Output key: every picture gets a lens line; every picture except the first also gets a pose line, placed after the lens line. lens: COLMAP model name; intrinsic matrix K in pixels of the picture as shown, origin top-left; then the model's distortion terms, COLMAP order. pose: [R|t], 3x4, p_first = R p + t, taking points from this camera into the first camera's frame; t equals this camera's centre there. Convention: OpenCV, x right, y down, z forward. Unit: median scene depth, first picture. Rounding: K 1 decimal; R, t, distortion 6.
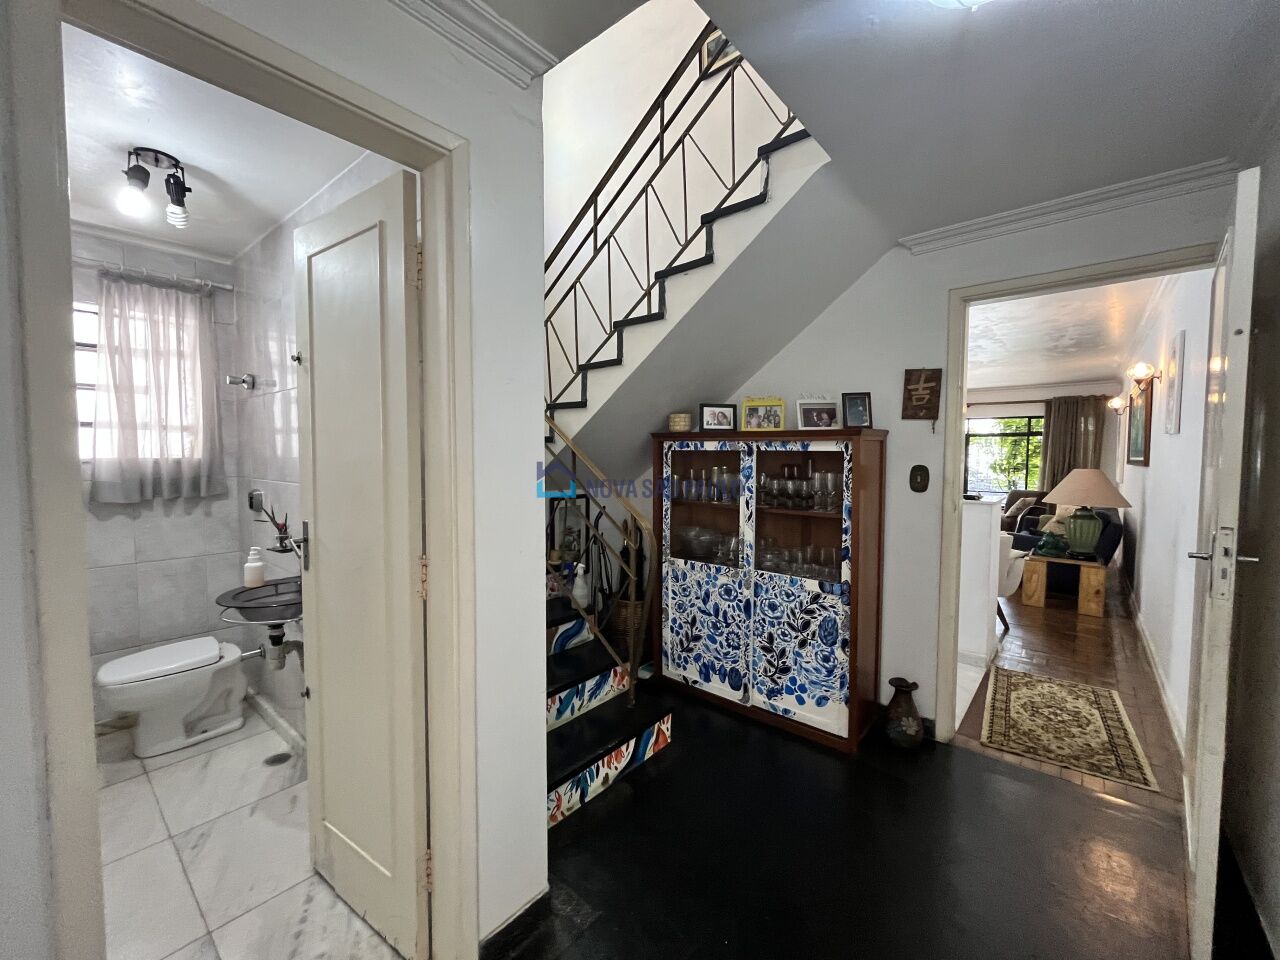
lens RADIAL K [[517.8, 0, 637.0], [0, 517.8, 478.4], [0, 0, 1]] dist [-0.003620, 0.000844]
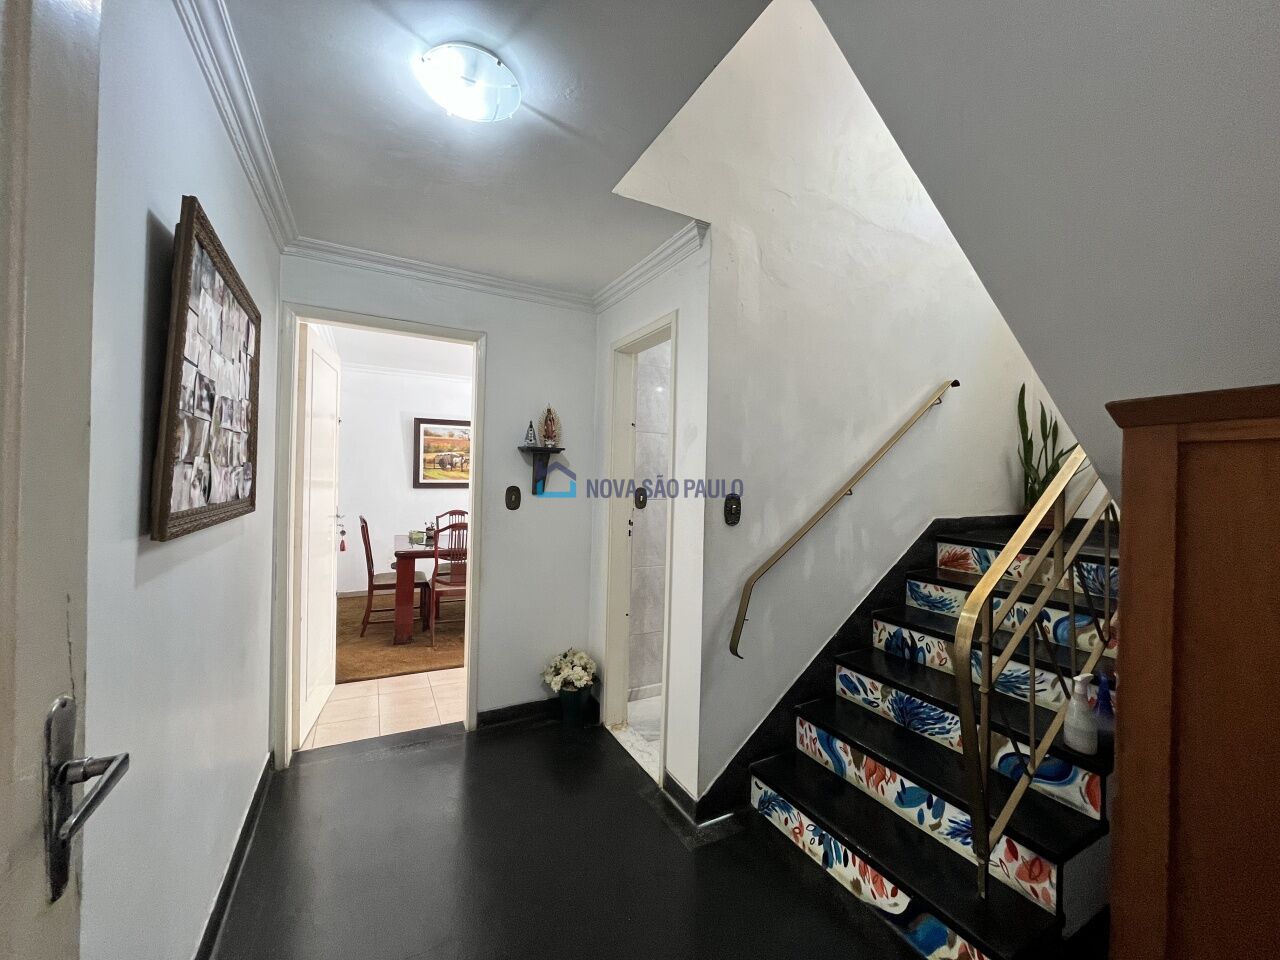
lens RADIAL K [[517.8, 0, 642.4], [0, 517.8, 474.3], [0, 0, 1]] dist [-0.003620, 0.000844]
pose [[-0.370902, -0.011755, -0.928598, 0.801225], [-0.070672, 0.997378, 0.015603, -0.053991], [0.925979, 0.071413, -0.370760, 0.907025]]
